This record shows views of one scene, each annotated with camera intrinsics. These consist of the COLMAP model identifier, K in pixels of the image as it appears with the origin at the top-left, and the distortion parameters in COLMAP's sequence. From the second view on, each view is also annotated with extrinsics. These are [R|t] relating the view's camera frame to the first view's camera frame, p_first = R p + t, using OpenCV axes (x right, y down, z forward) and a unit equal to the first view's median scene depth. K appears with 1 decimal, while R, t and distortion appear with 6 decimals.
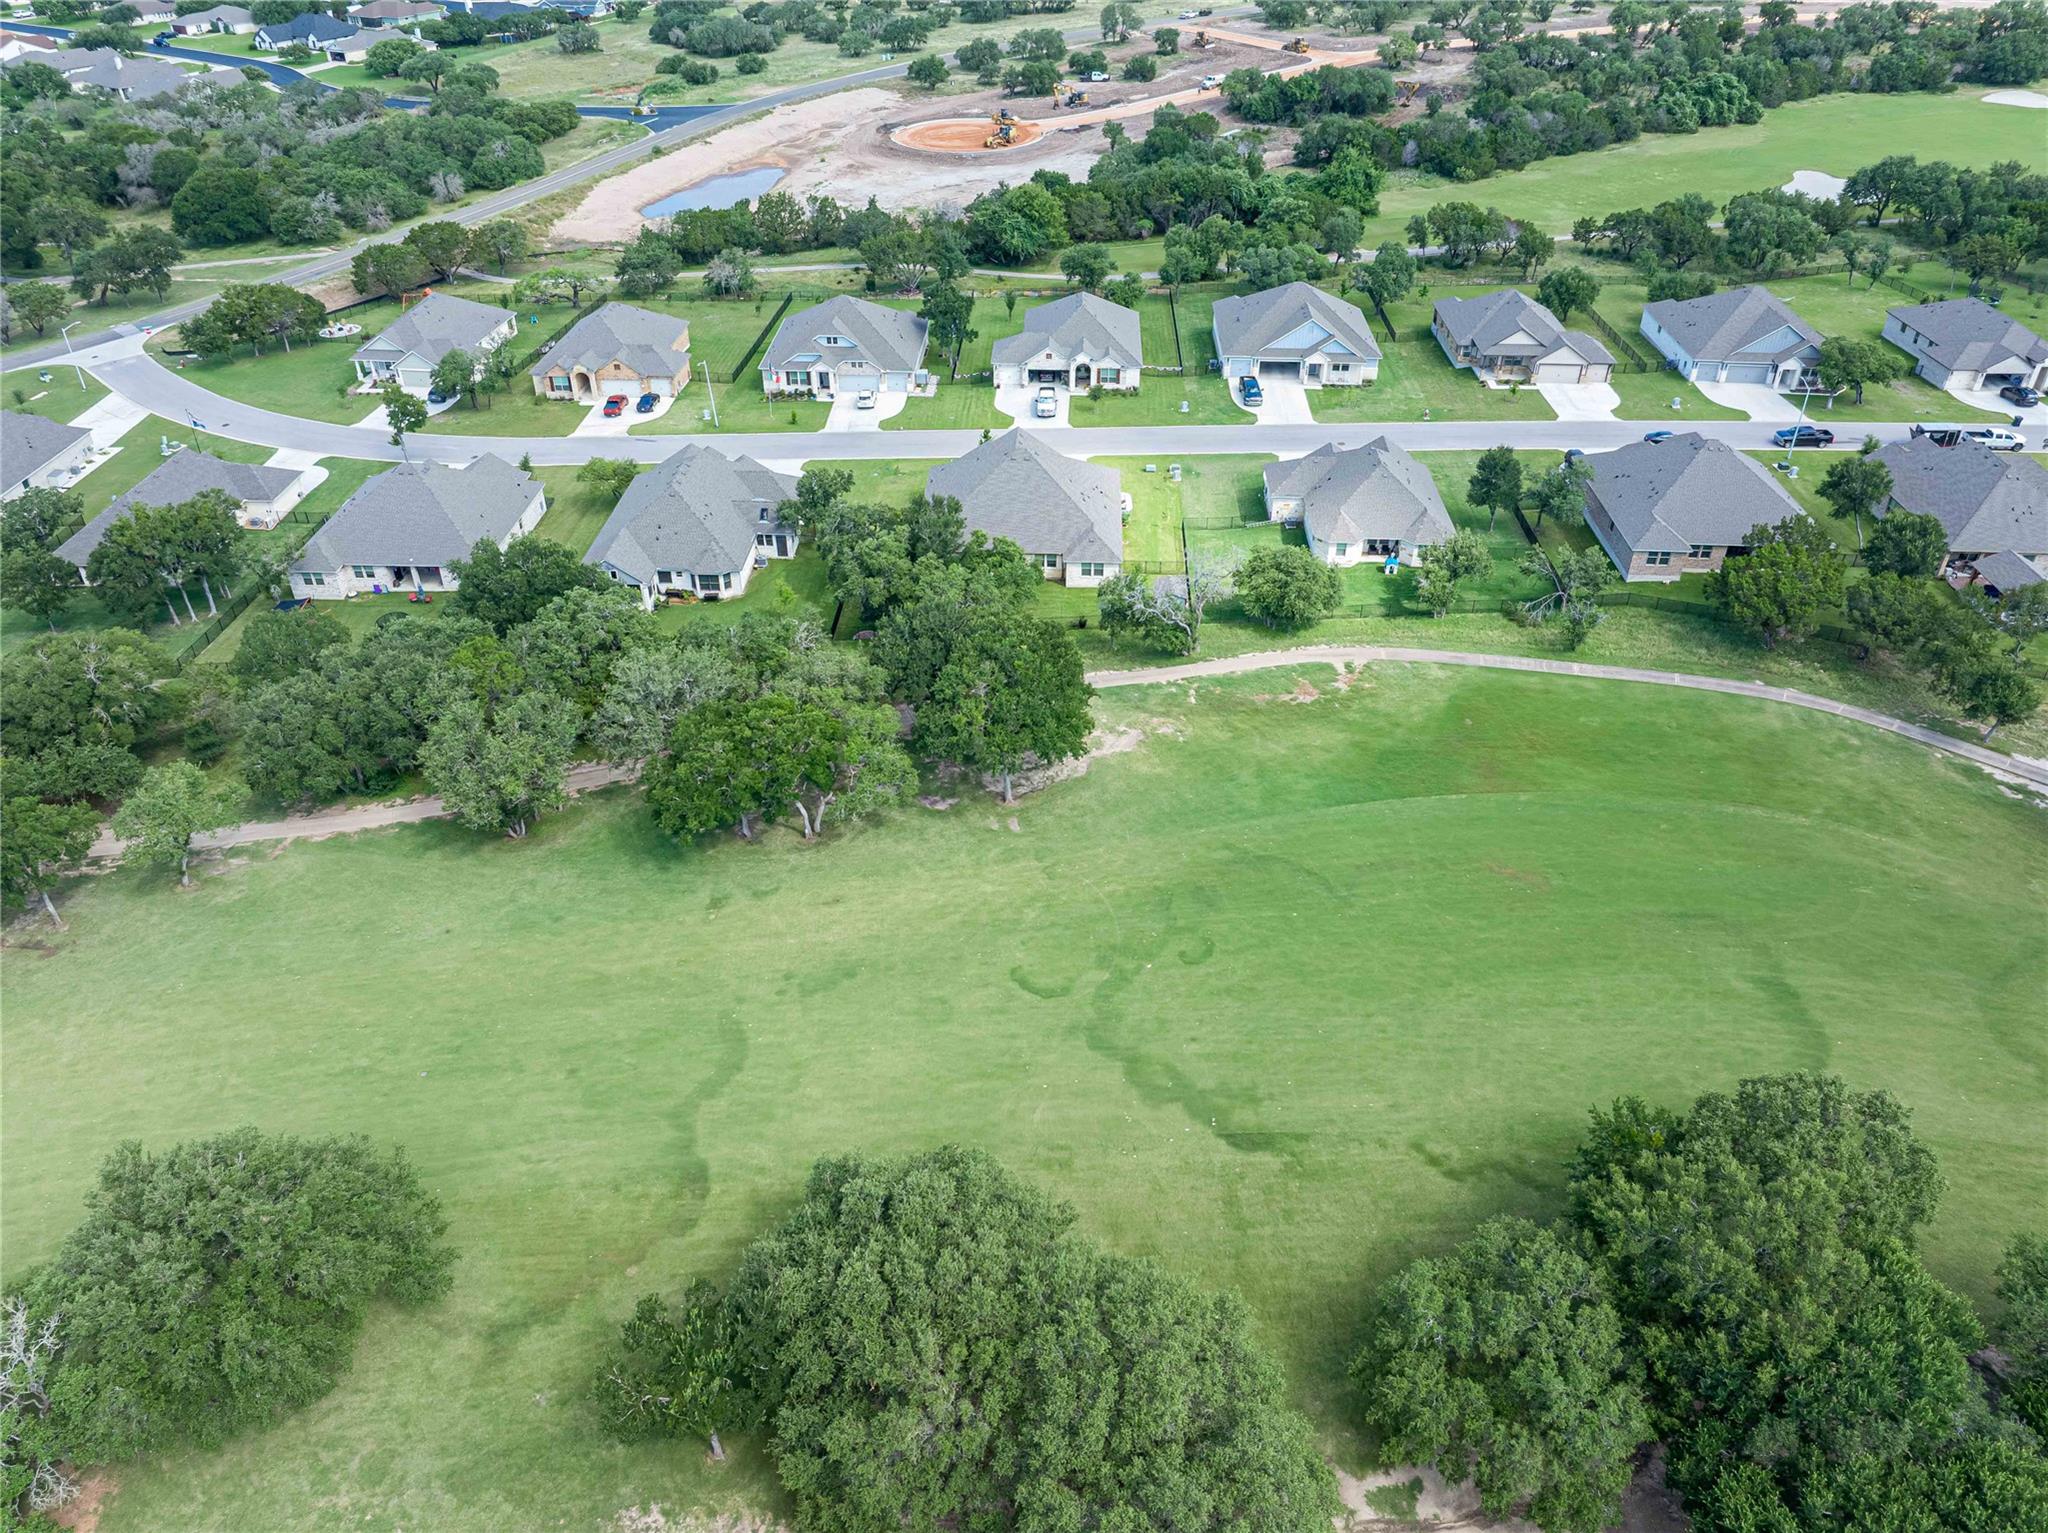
lens RADIAL K [[1470.1, 0, 1024.0], [0, 1470.1, 766.5], [0, 0, 1]] dist [-0.028224, -0.000192]
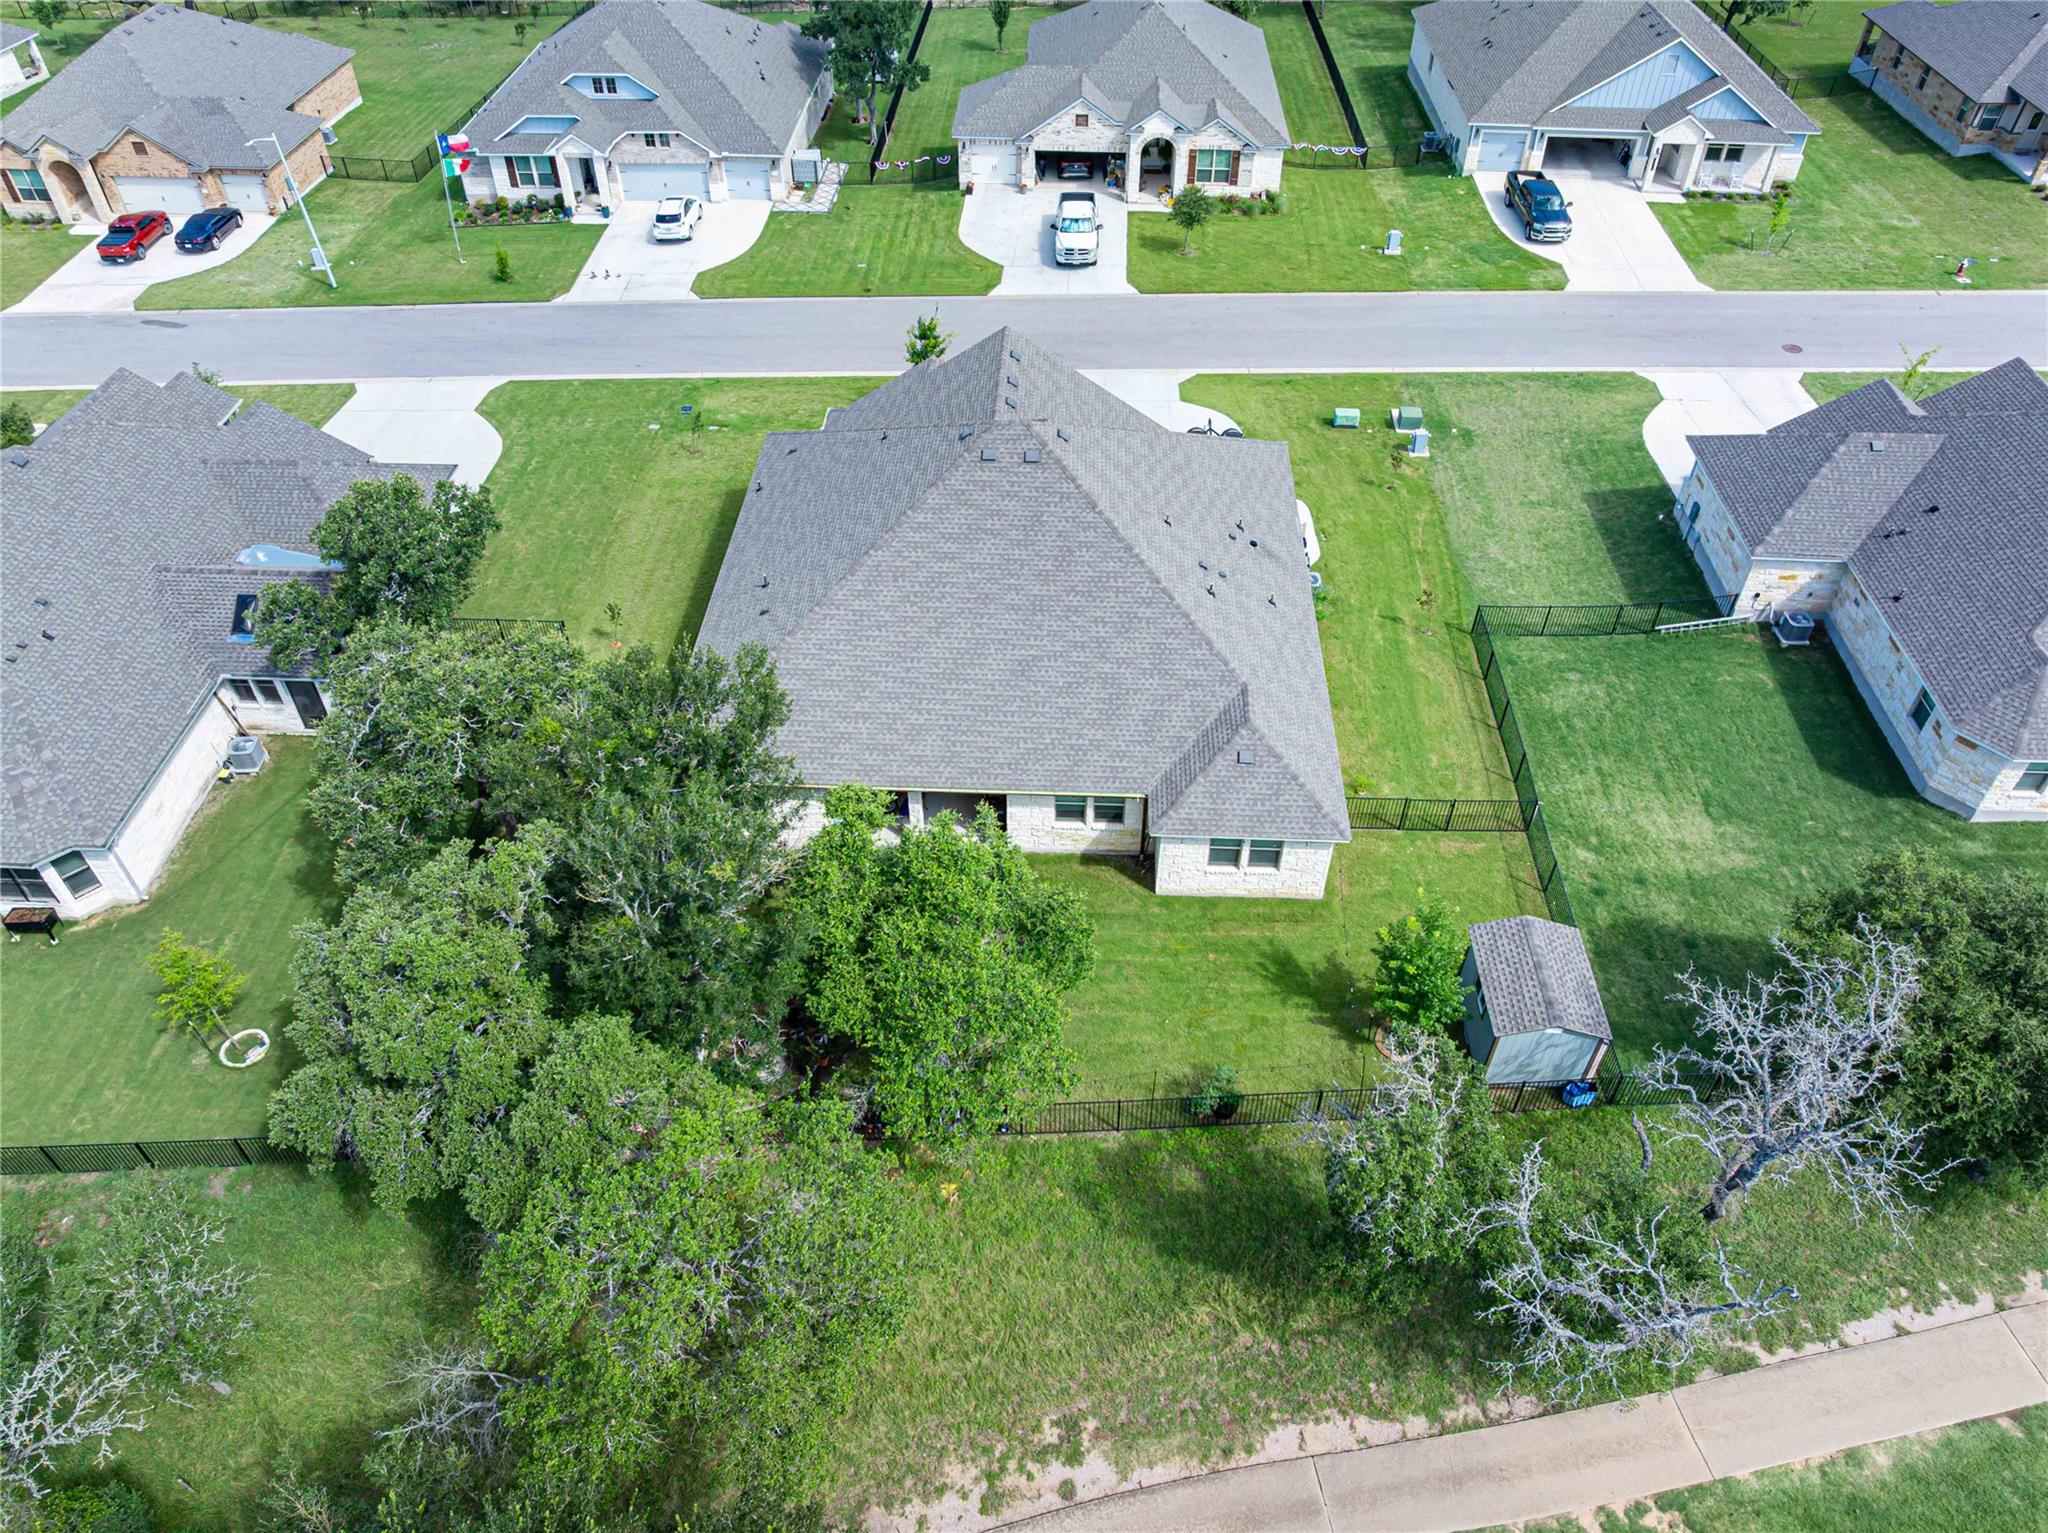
lens RADIAL K [[1450.1, 0, 1024.0], [0, 1450.1, 766.5], [0, 0, 1]] dist [-0.041447, 0.001578]
pose [[0.999991, 0.003875, -0.001477, 0.000912], [-0.003620, 0.989470, 0.144695, -0.148419], [0.002022, -0.144688, 0.989475, 0.538493]]
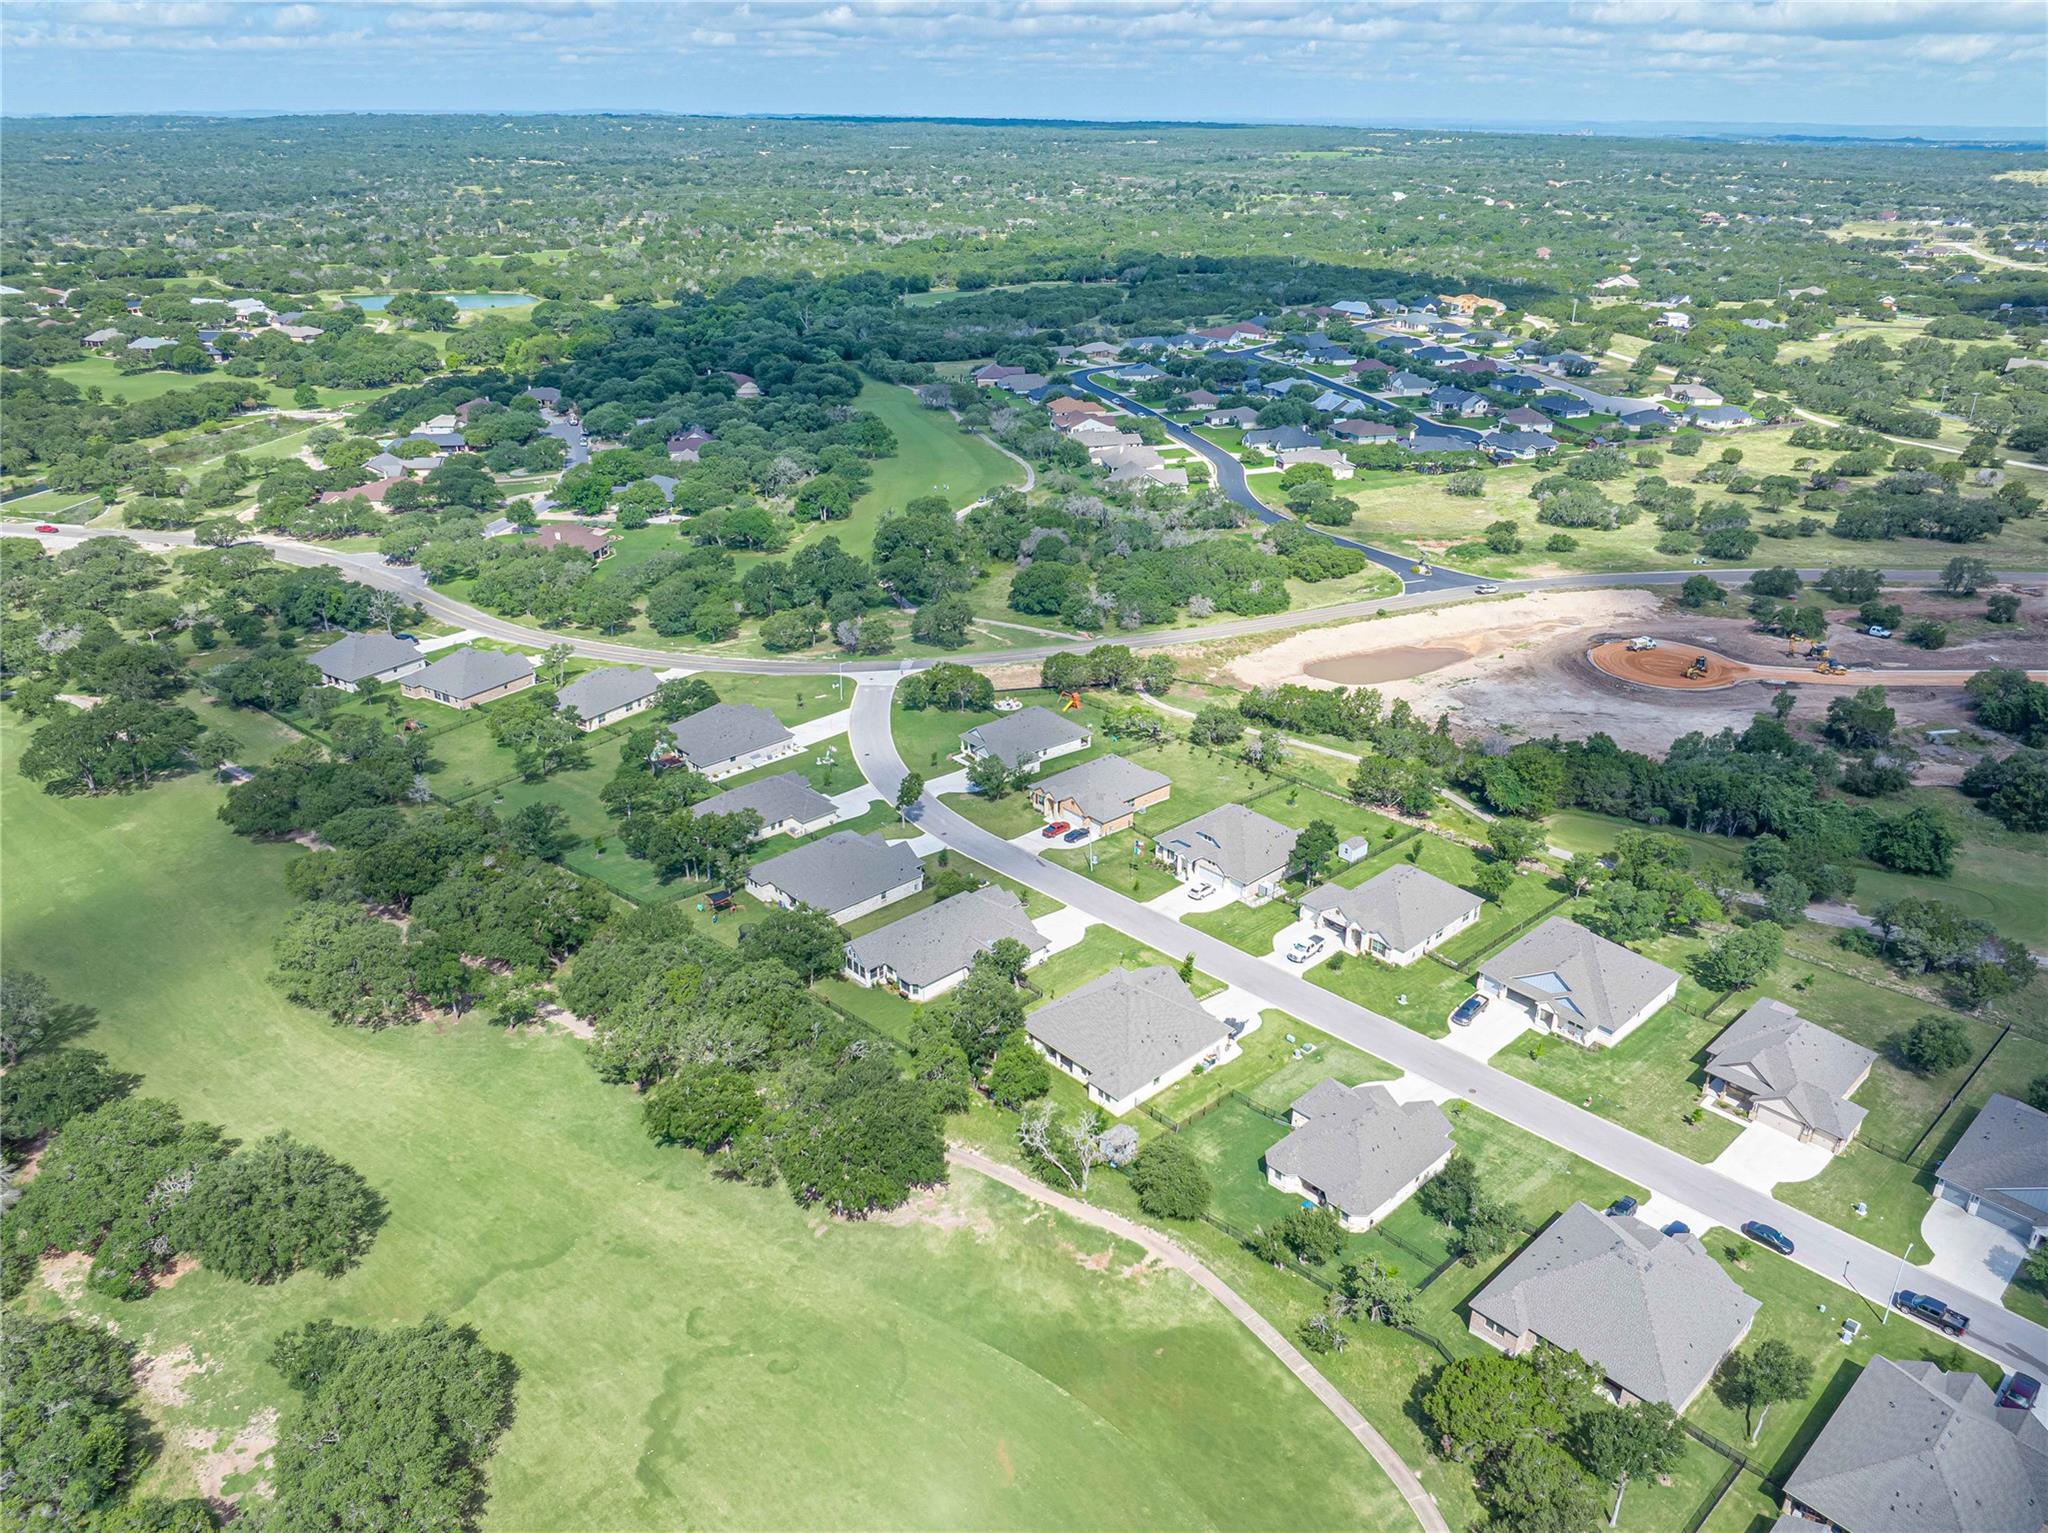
lens RADIAL K [[1450.1, 0, 1024.0], [0, 1450.1, 766.5], [0, 0, 1]] dist [-0.041447, 0.001578]
pose [[0.701677, 0.299880, -0.646314, 0.552691], [-0.409423, 0.912096, -0.021295, -0.259438], [0.583115, 0.279558, 0.762774, -0.059579]]
